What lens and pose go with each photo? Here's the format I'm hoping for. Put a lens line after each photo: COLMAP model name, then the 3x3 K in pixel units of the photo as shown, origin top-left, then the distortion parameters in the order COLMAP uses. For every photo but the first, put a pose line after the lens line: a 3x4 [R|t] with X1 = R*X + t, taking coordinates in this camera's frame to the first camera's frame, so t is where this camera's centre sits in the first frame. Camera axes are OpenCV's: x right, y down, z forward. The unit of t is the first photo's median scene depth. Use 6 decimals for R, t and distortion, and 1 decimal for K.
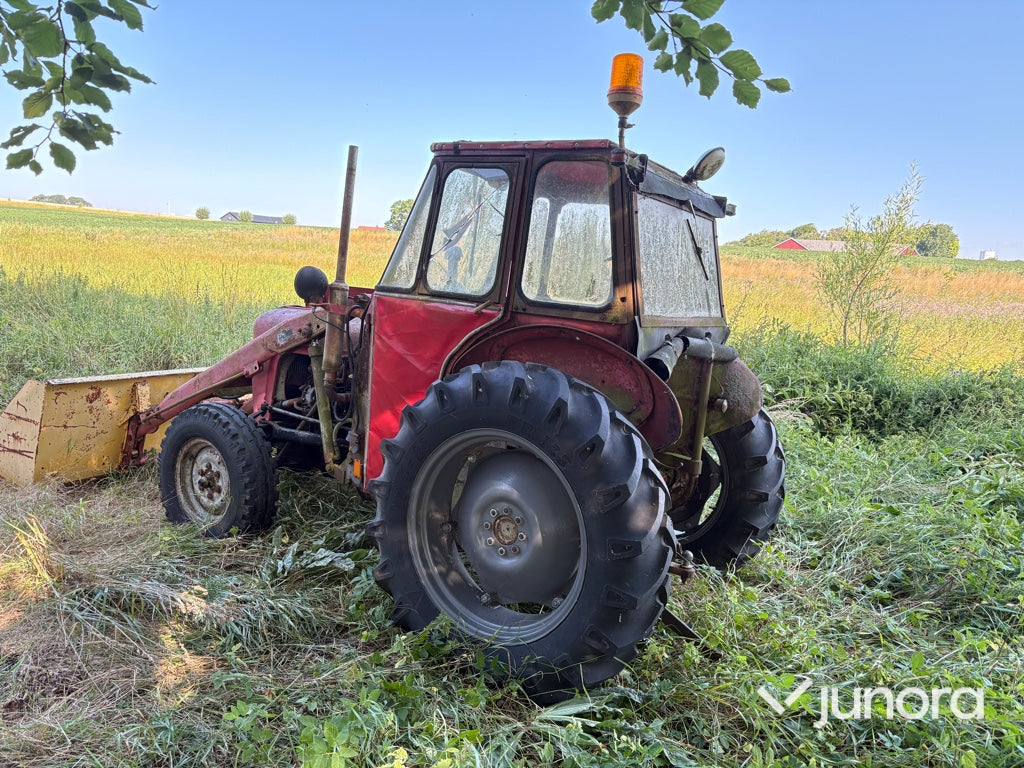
lens RADIAL K [[771.0, 0, 516.4], [0, 771.0, 382.6], [0, 0, 1]] dist [0.046925, -0.053071]
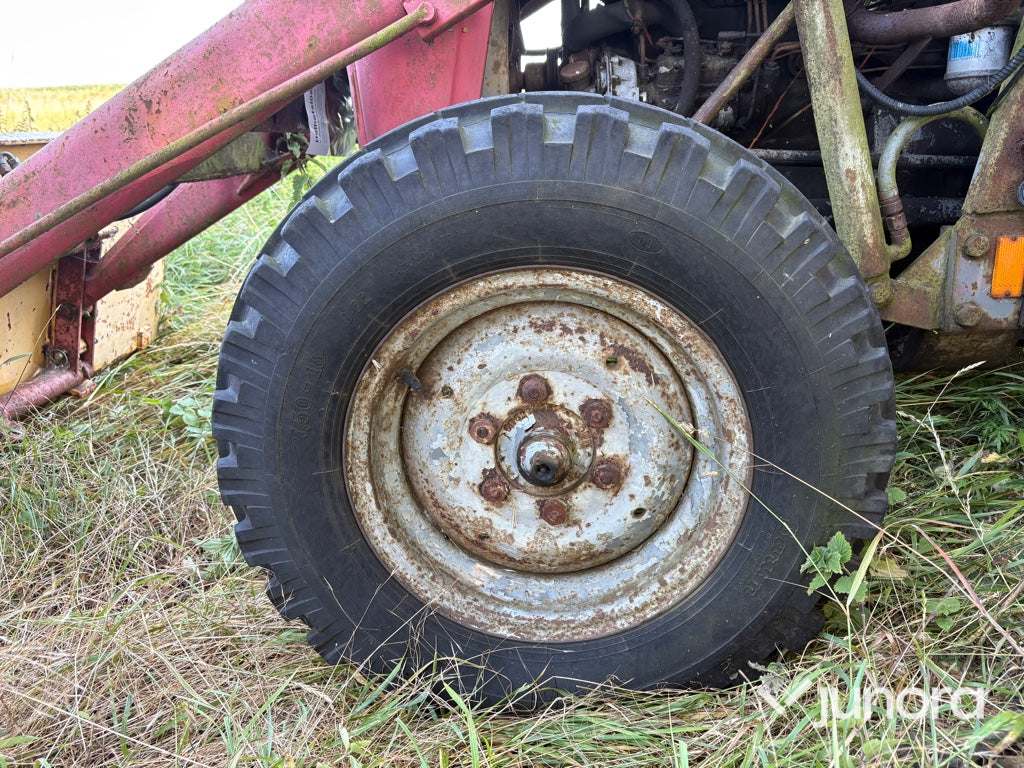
lens RADIAL K [[771.0, 0, 514.2], [0, 771.0, 386.4], [0, 0, 1]] dist [0.046925, -0.053071]
pose [[0.865311, -0.254775, 0.431656, -0.590286], [0.167688, 0.958706, 0.229702, 0.062845], [-0.472354, -0.126380, 0.872301, 0.952306]]
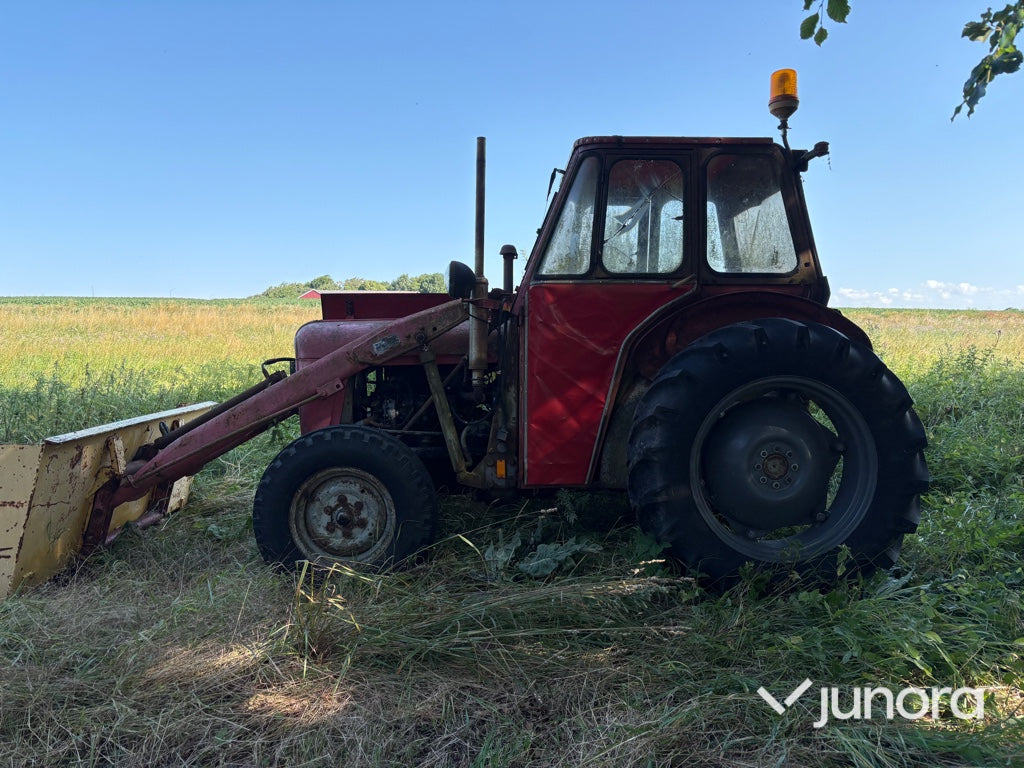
lens RADIAL K [[771.0, 0, 515.4], [0, 771.0, 383.5], [0, 0, 1]] dist [0.046925, -0.053071]
pose [[0.828758, -0.111736, 0.548338, -0.817466], [0.147291, 0.988868, -0.021111, 0.032361], [-0.539875, 0.098261, 0.835990, 0.203247]]
